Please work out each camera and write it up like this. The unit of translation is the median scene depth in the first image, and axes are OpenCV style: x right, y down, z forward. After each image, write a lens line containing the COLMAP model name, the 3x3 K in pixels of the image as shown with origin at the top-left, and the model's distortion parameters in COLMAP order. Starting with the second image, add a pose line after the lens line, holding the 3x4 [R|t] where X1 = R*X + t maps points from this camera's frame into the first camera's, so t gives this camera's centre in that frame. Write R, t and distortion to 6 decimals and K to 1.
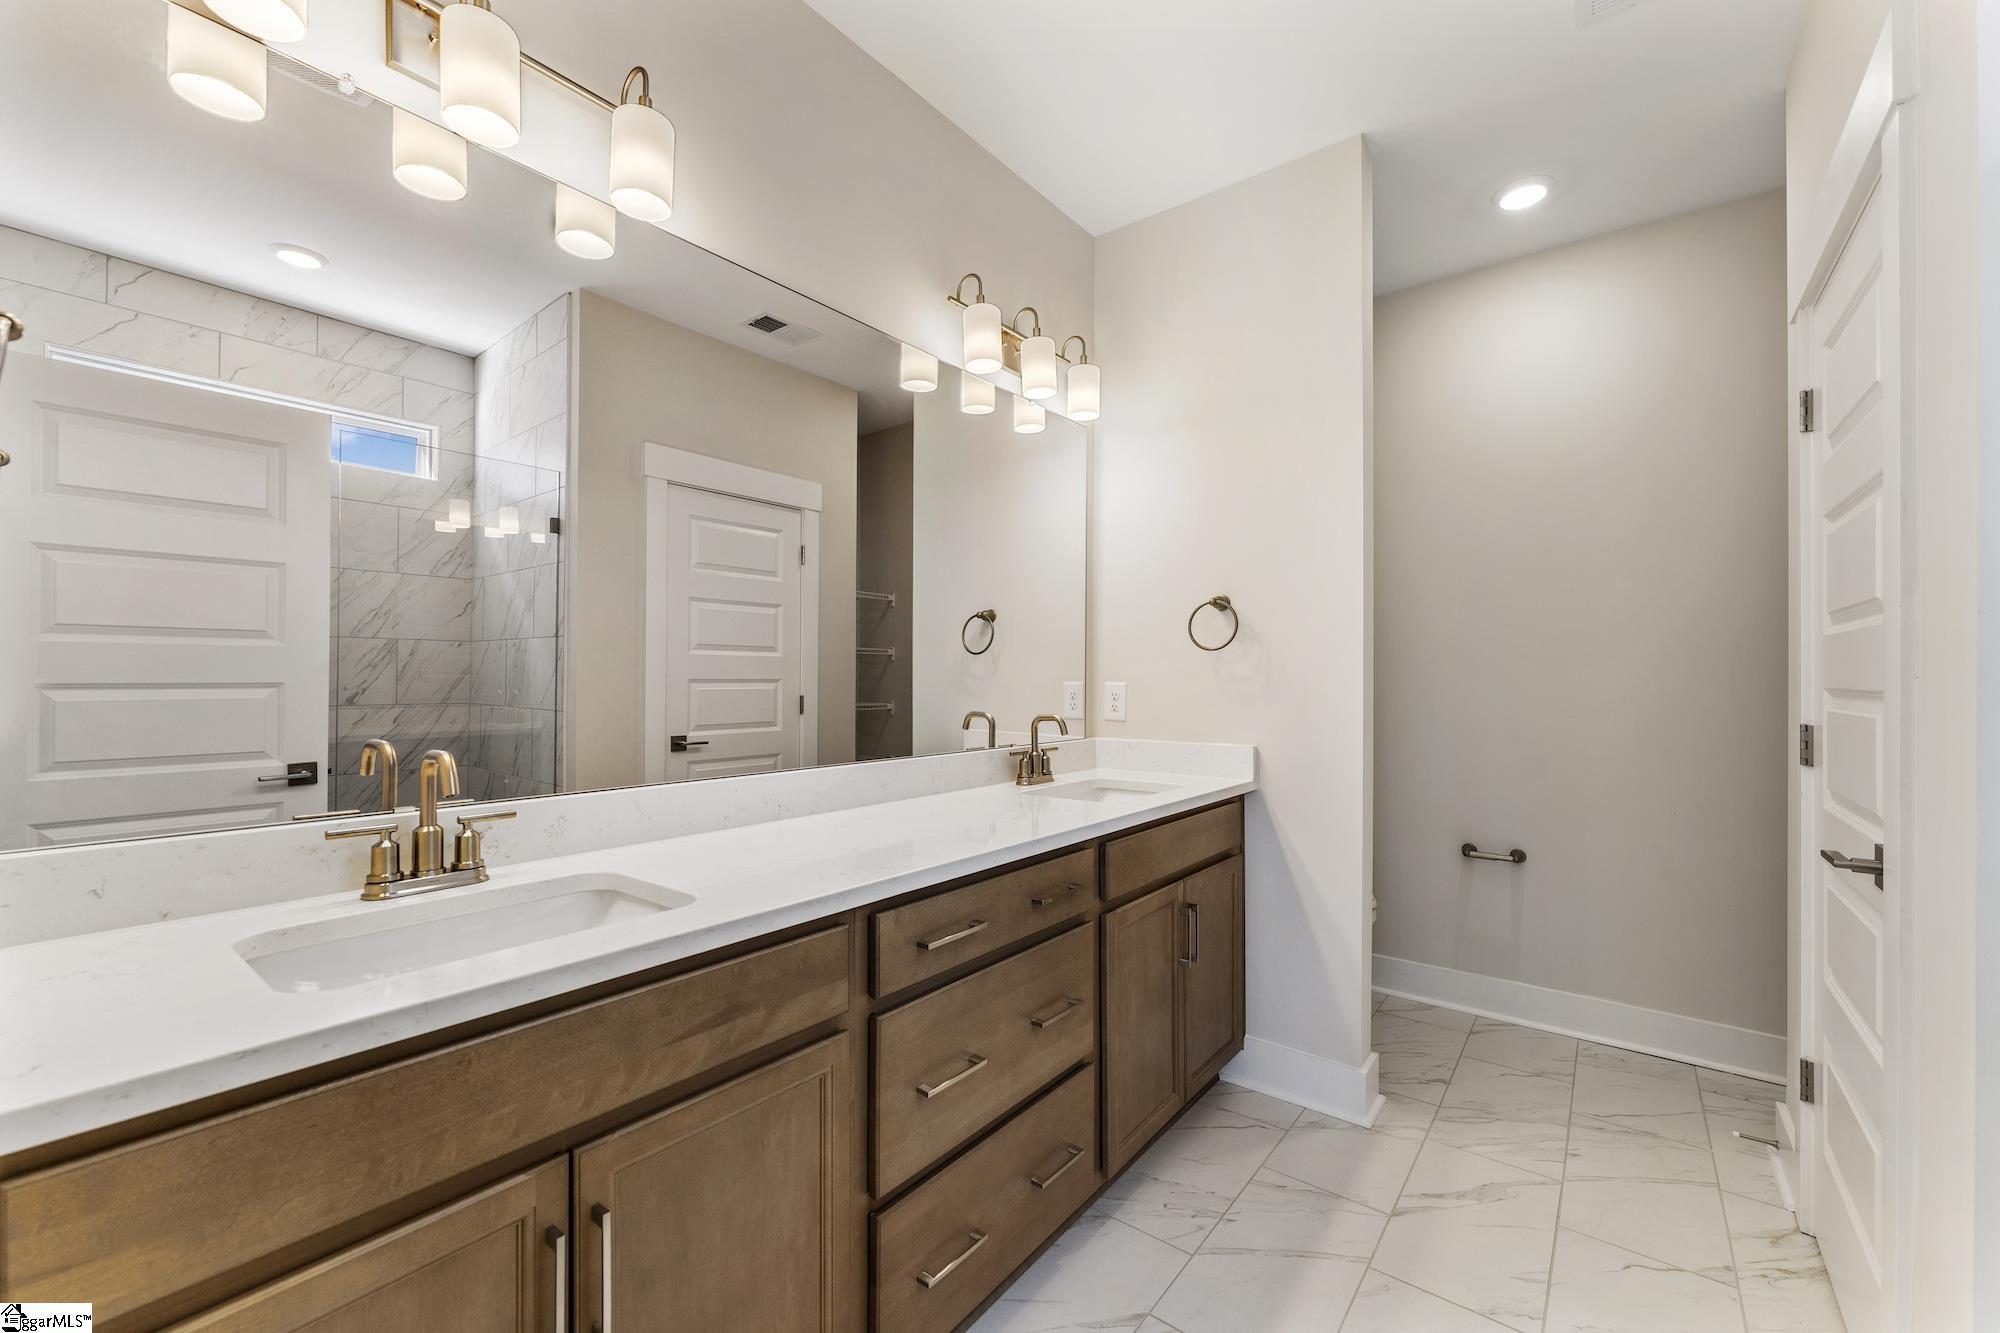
lens RADIAL K [[819.6, 0, 1008.9], [0, 819.6, 672.2], [0, 0, 1]] dist [-0.003411, 0.000435]
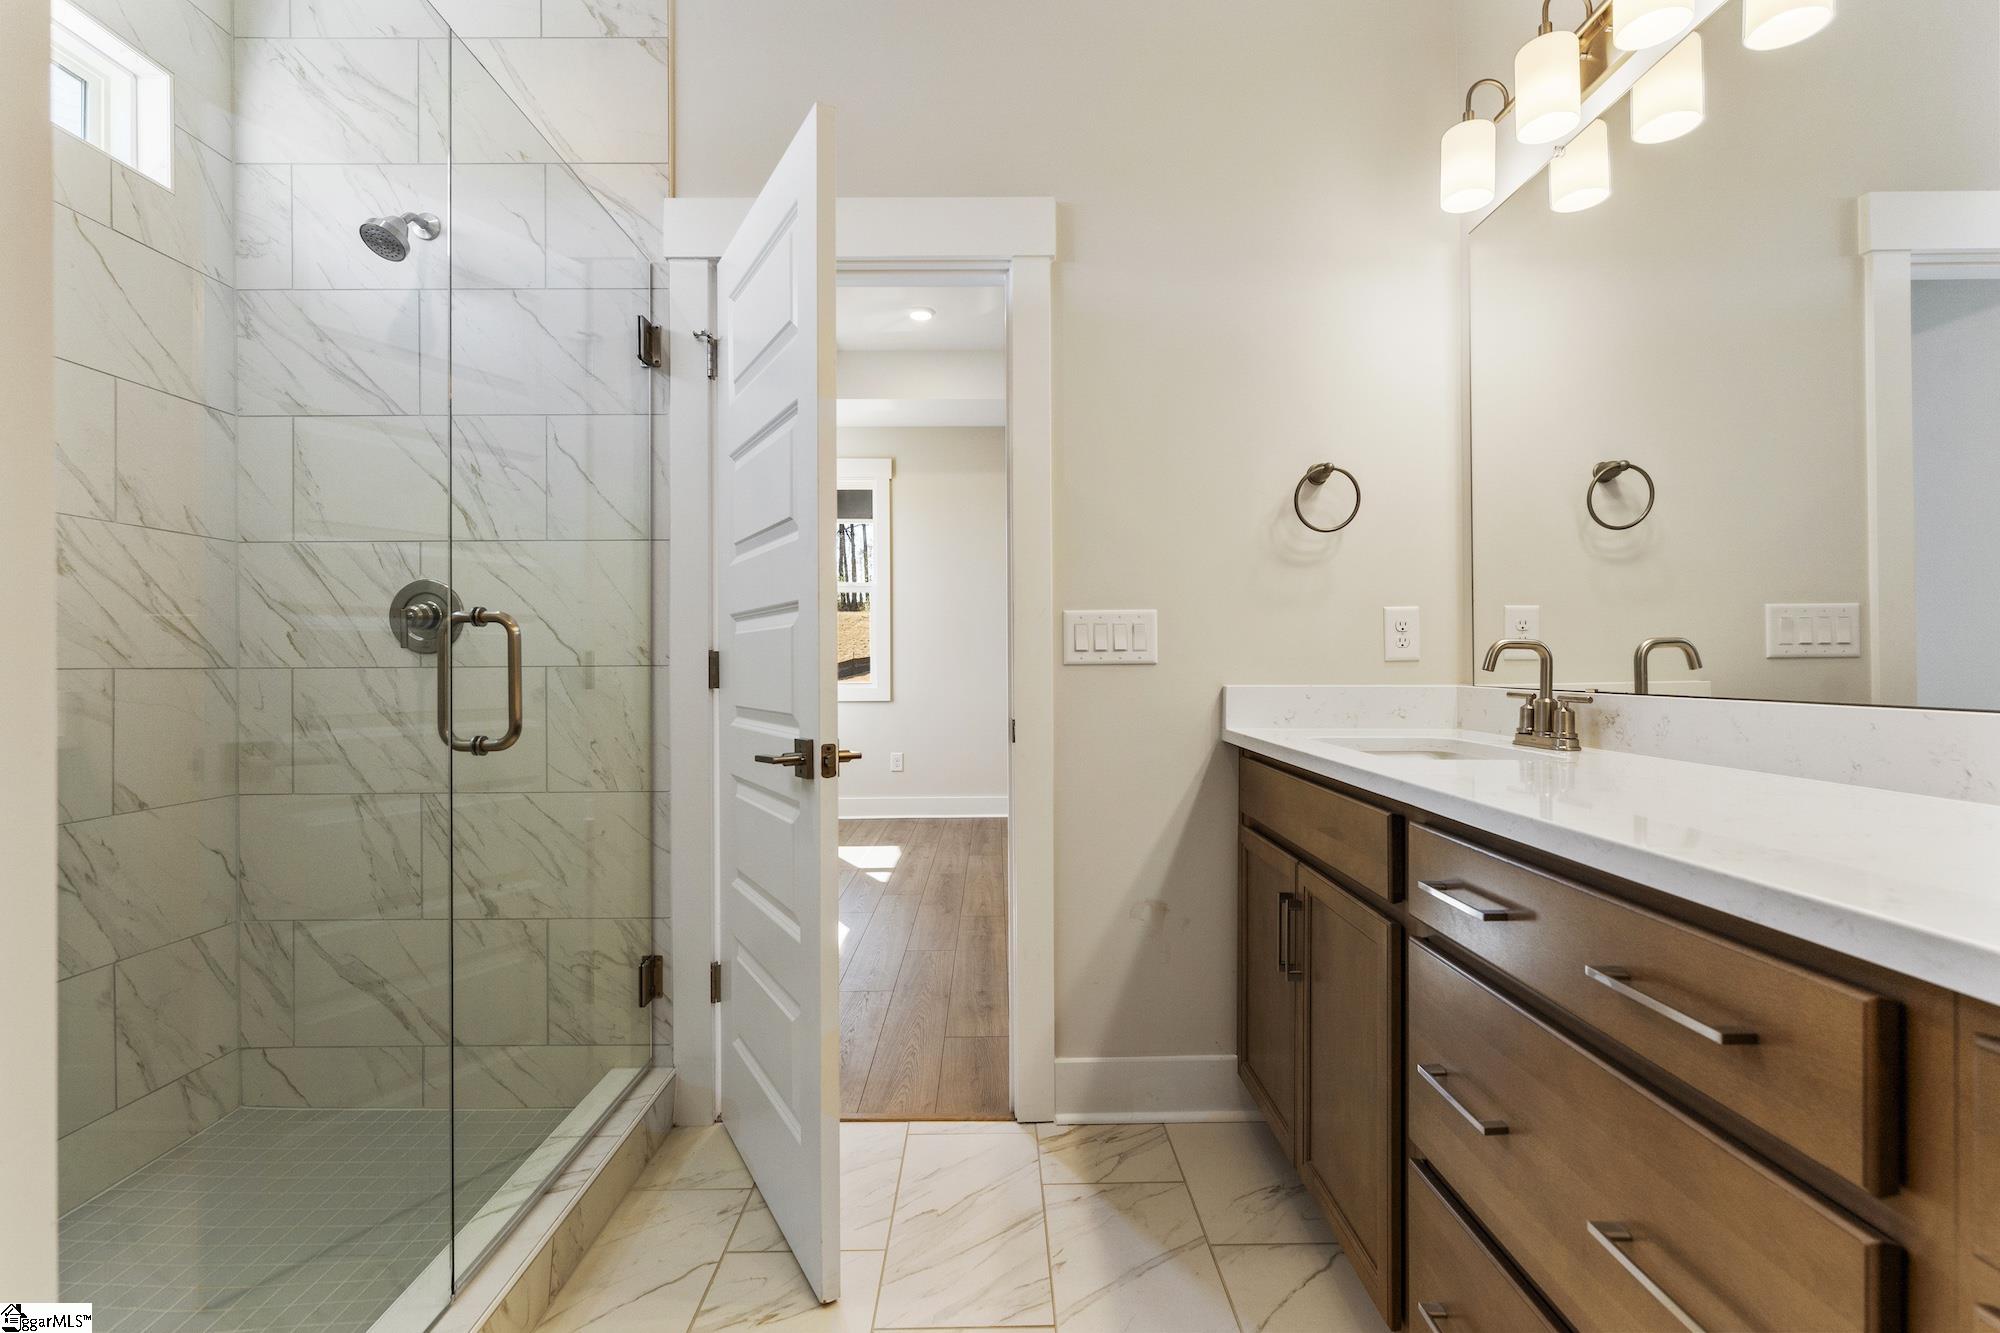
lens RADIAL K [[862.6, 0, 997.5], [0, 862.6, 661.8], [0, 0, 1]] dist [0.000396, 0.000428]
pose [[-0.790286, 0.004328, -0.612722, 0.315206], [0.008826, 0.999952, -0.004320, 0.050019], [0.612674, -0.008822, -0.790286, 0.603496]]
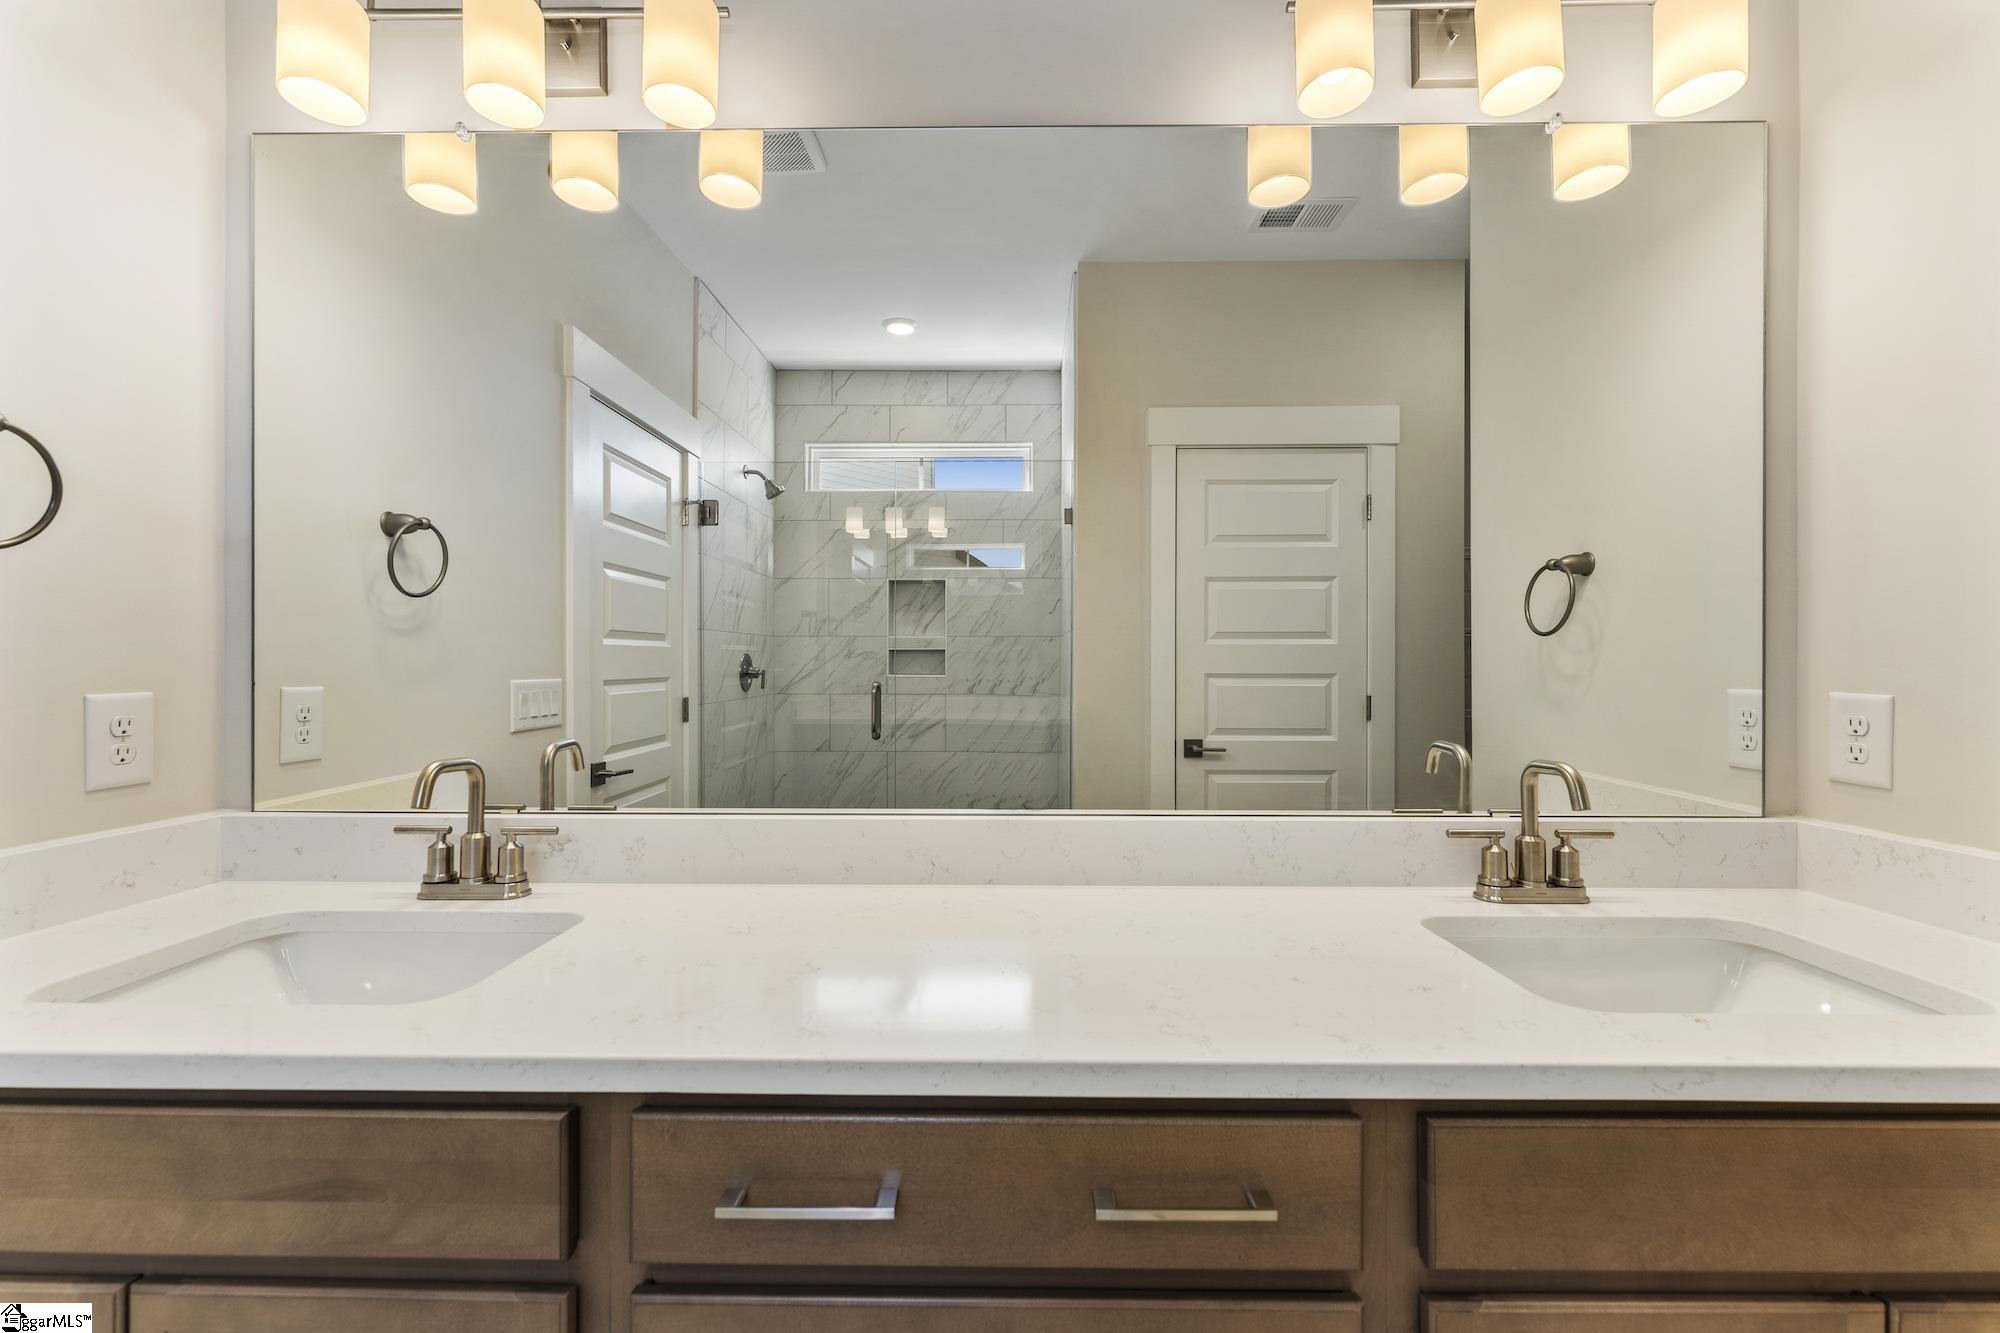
lens RADIAL K [[819.6, 0, 1002.0], [0, 819.6, 657.7], [0, 0, 1]] dist [-0.003411, 0.000435]
pose [[0.594611, -0.007566, -0.803978, 0.186636], [0.006914, 0.999967, -0.004297, -0.006659], [0.803984, -0.003004, 0.594644, 0.360342]]
